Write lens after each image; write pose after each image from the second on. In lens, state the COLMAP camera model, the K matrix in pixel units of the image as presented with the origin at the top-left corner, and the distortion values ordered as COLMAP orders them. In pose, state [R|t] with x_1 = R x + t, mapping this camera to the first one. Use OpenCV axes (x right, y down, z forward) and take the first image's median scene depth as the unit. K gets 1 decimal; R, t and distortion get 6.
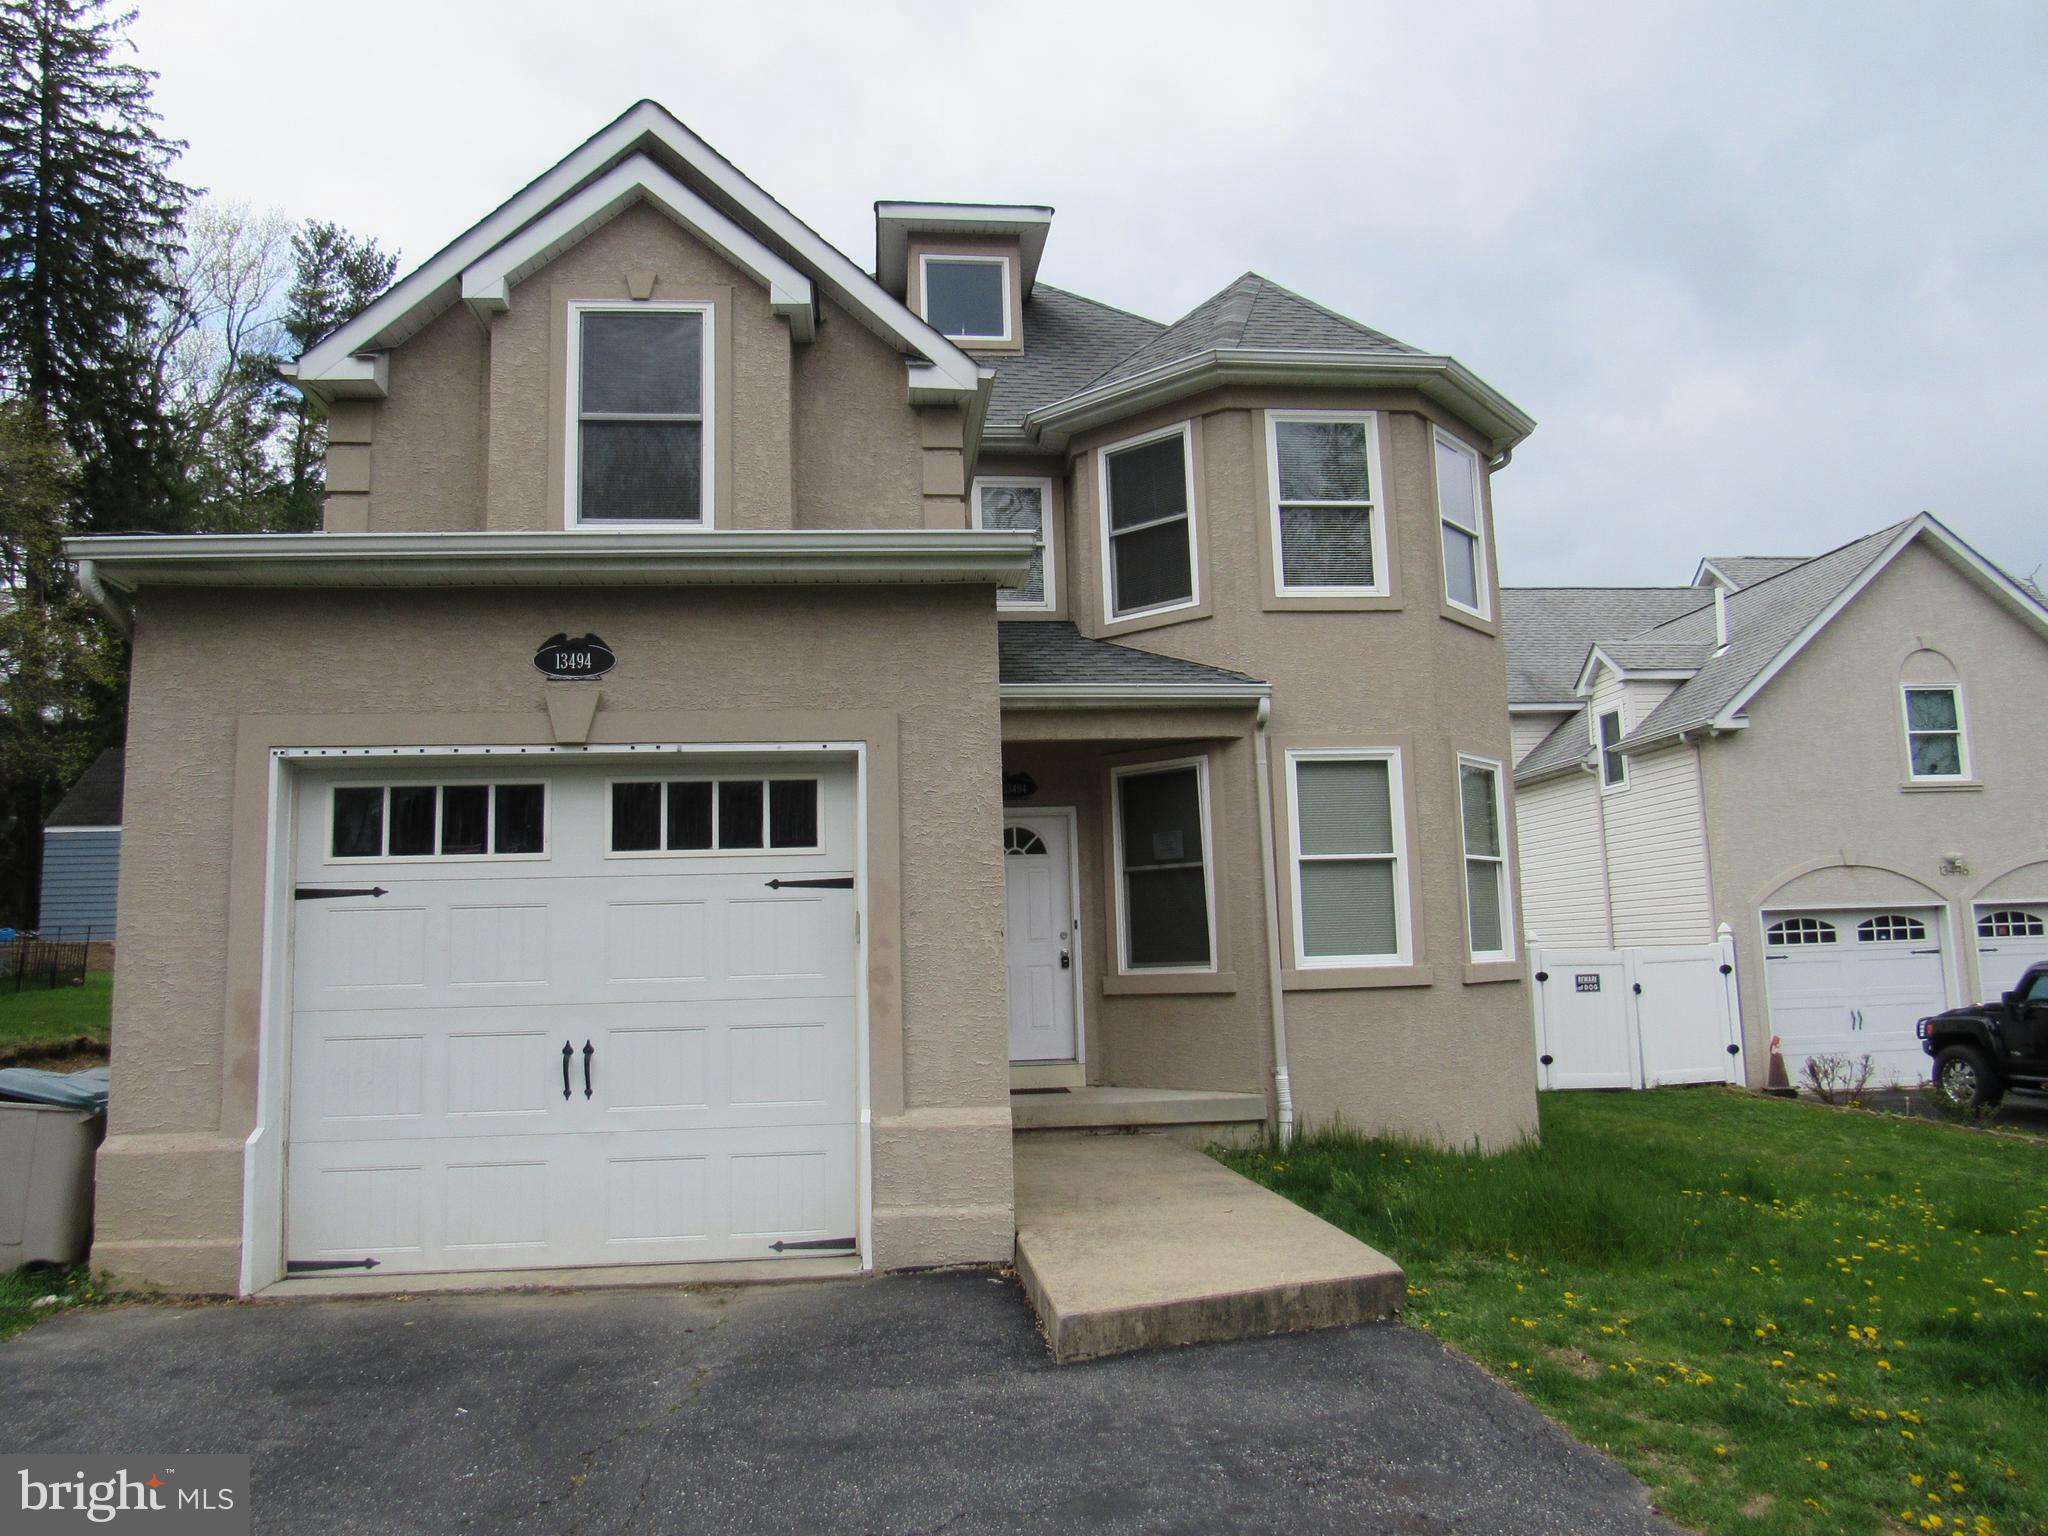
lens RADIAL K [[1462.2, 0, 1020.0], [0, 1462.2, 757.8], [0, 0, 1]] dist [-0.030933, 0.014116]
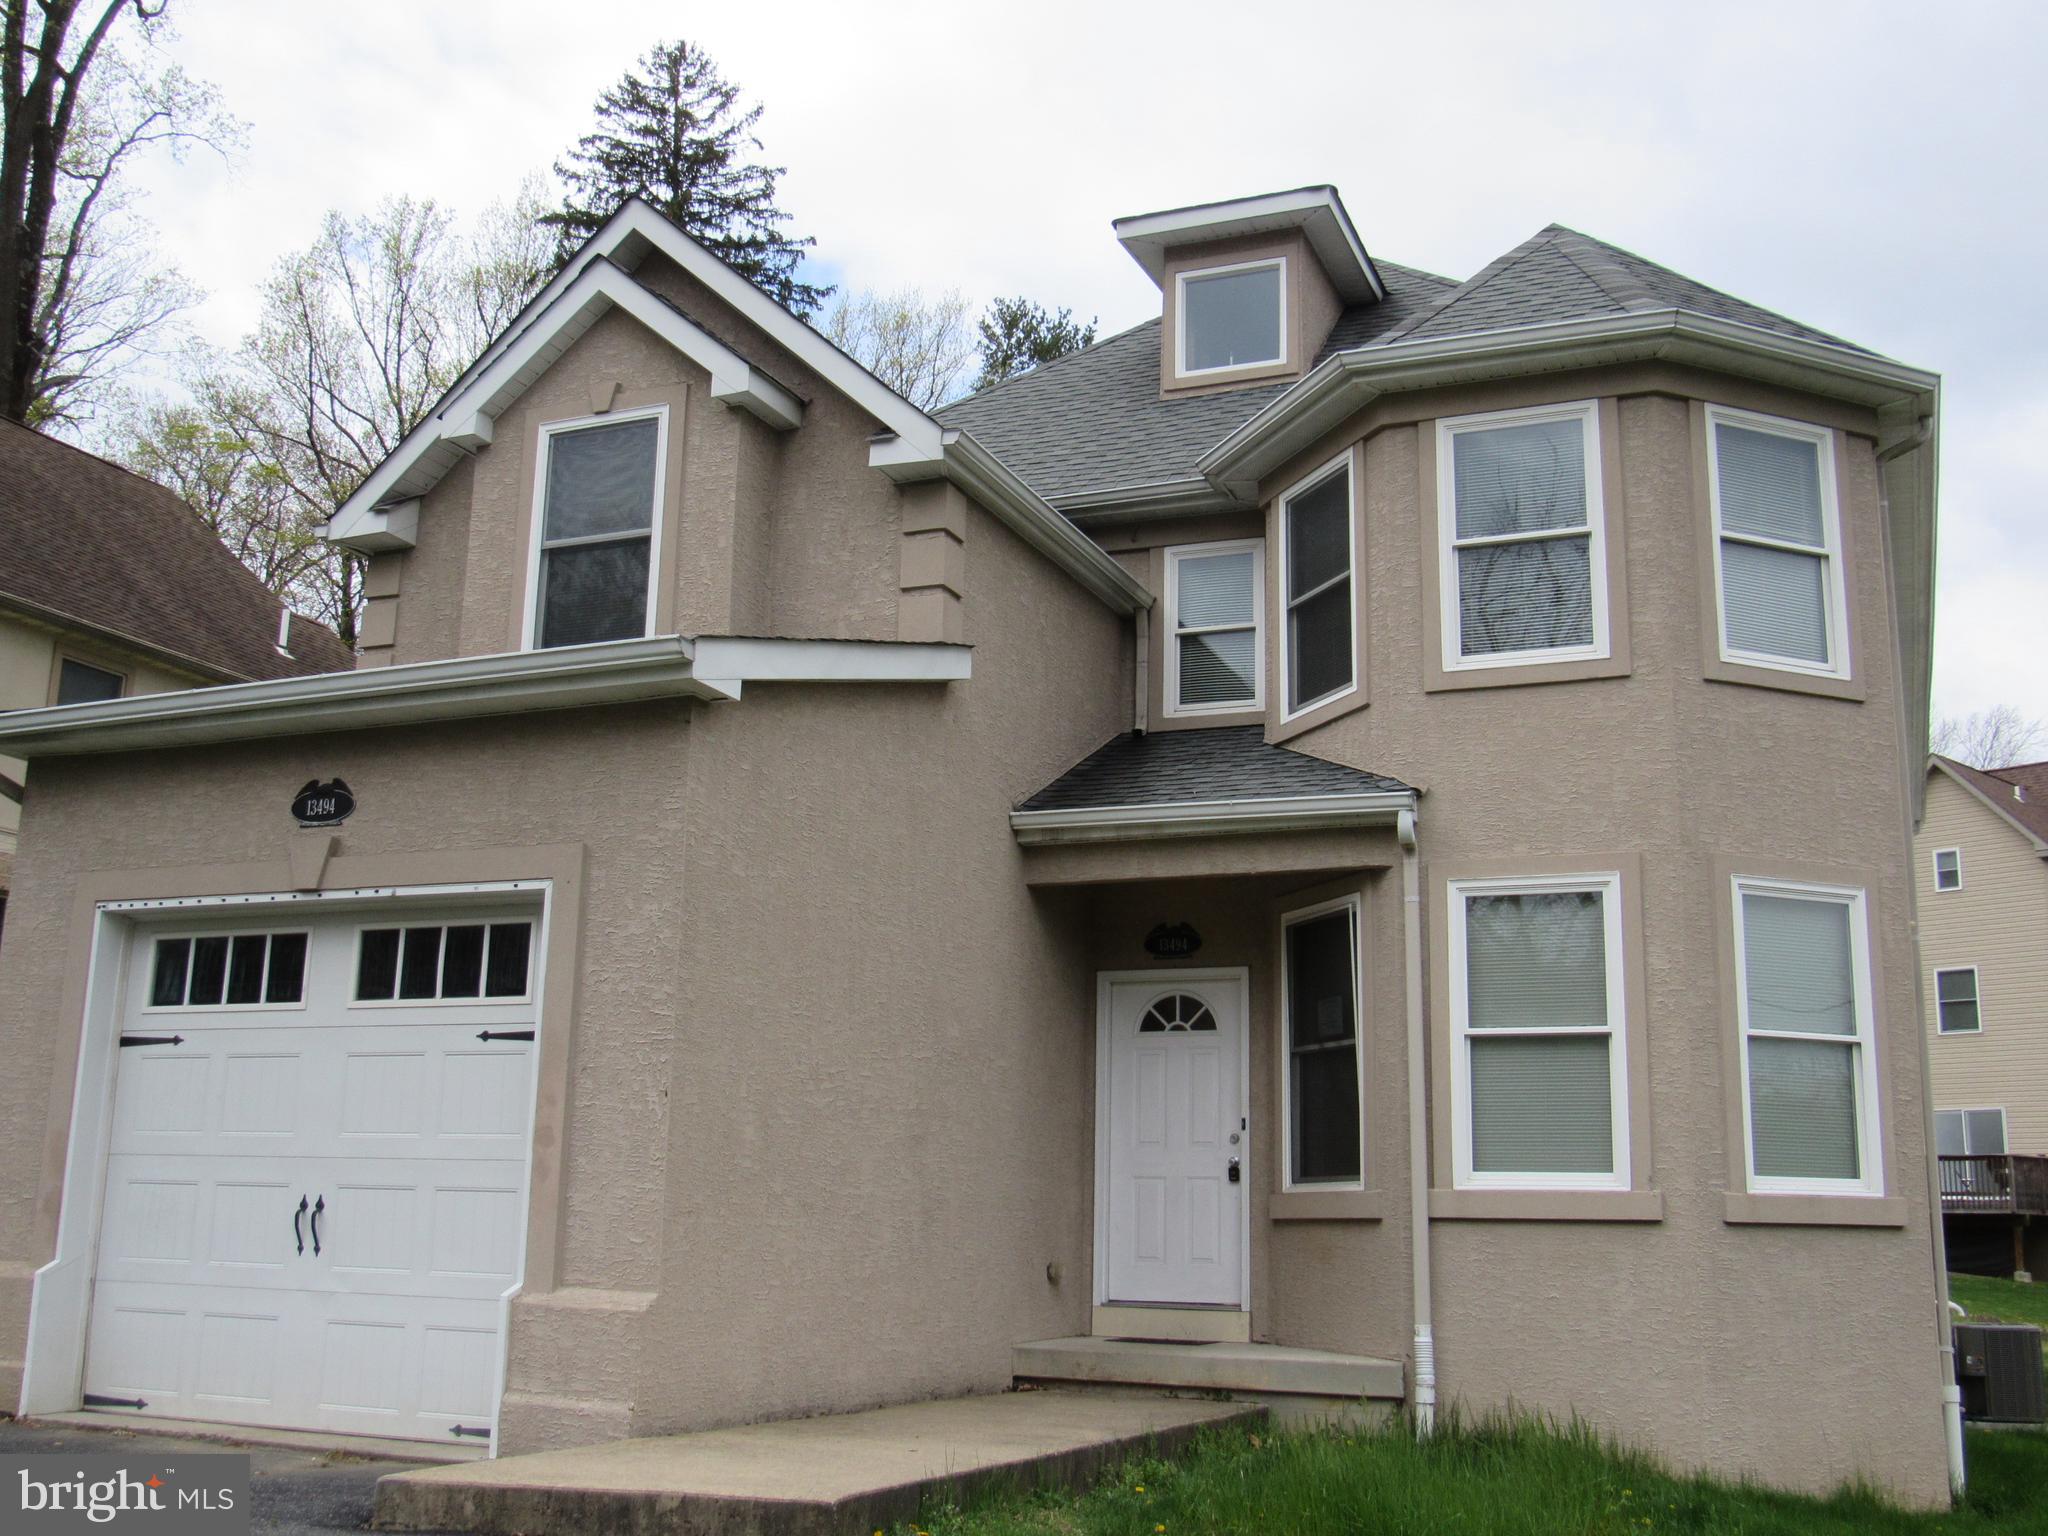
lens RADIAL K [[2046.6, 0, 1031.4], [0, 2046.6, 766.4], [0, 0, 1]] dist [-0.039844, 0.000000]
pose [[0.874772, -0.060422, -0.480752, 0.580267], [0.018944, 0.995701, -0.090672, 0.030220], [0.484164, 0.070209, 0.872156, 0.020217]]
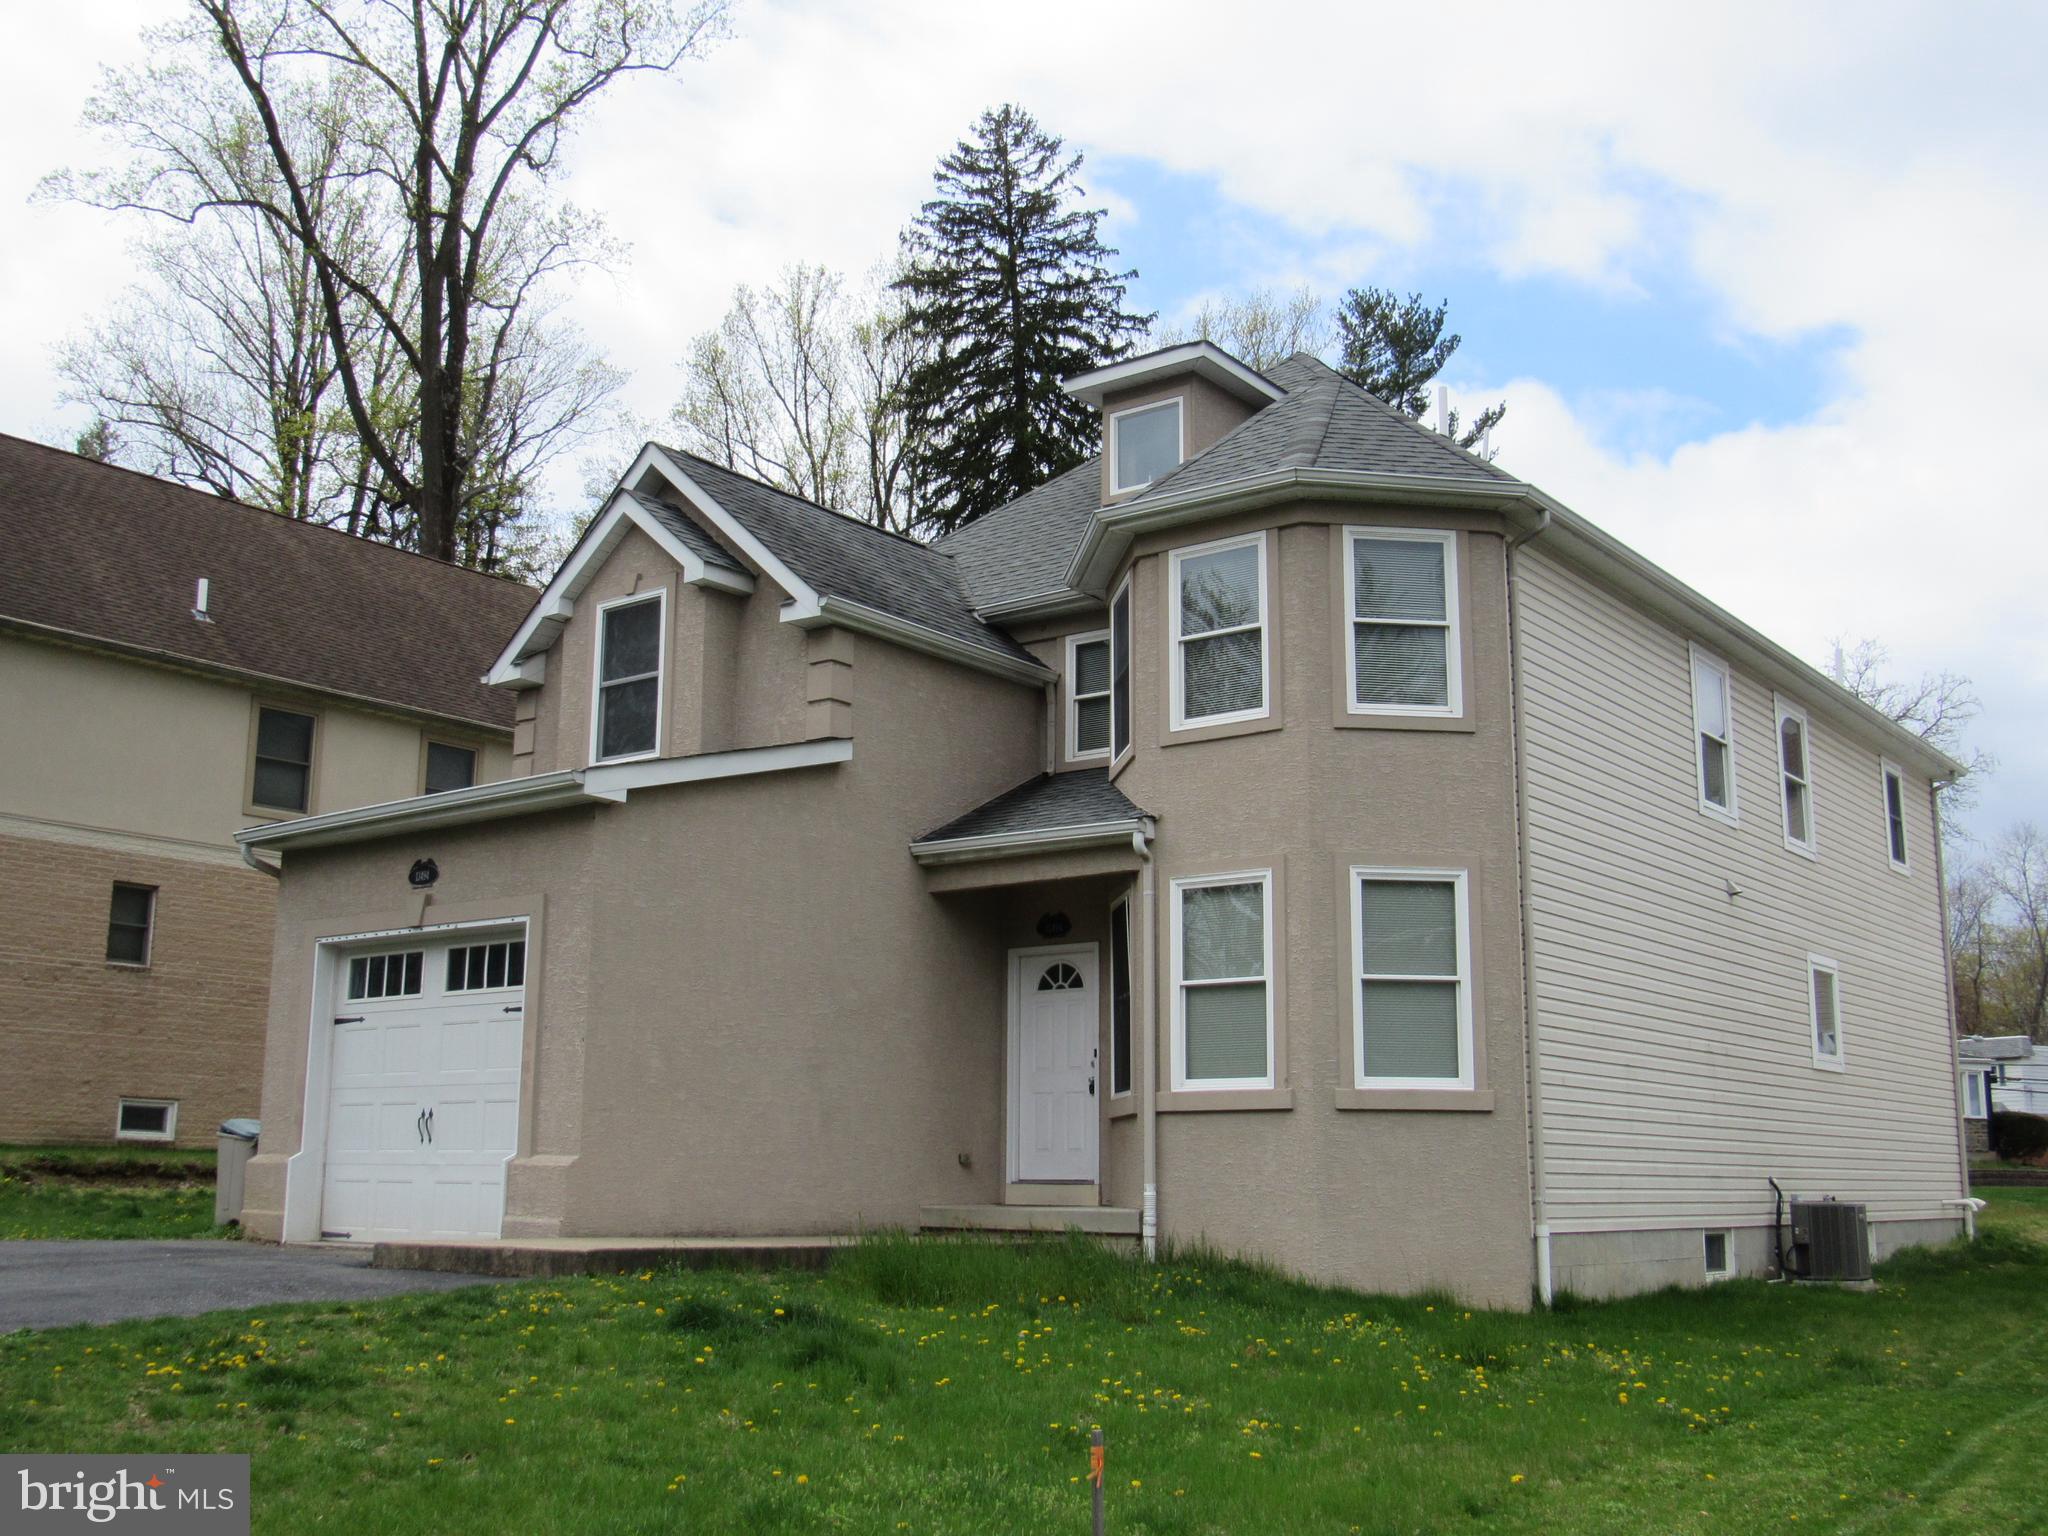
lens RADIAL K [[2046.6, 0, 1028.6], [0, 2046.6, 777.4], [0, 0, 1]] dist [-0.039844, 0.000000]
pose [[0.725568, -0.101219, -0.680666, 1.308382], [0.064748, 0.994777, -0.078909, 0.036025], [0.685098, 0.013182, 0.728332, -0.151497]]
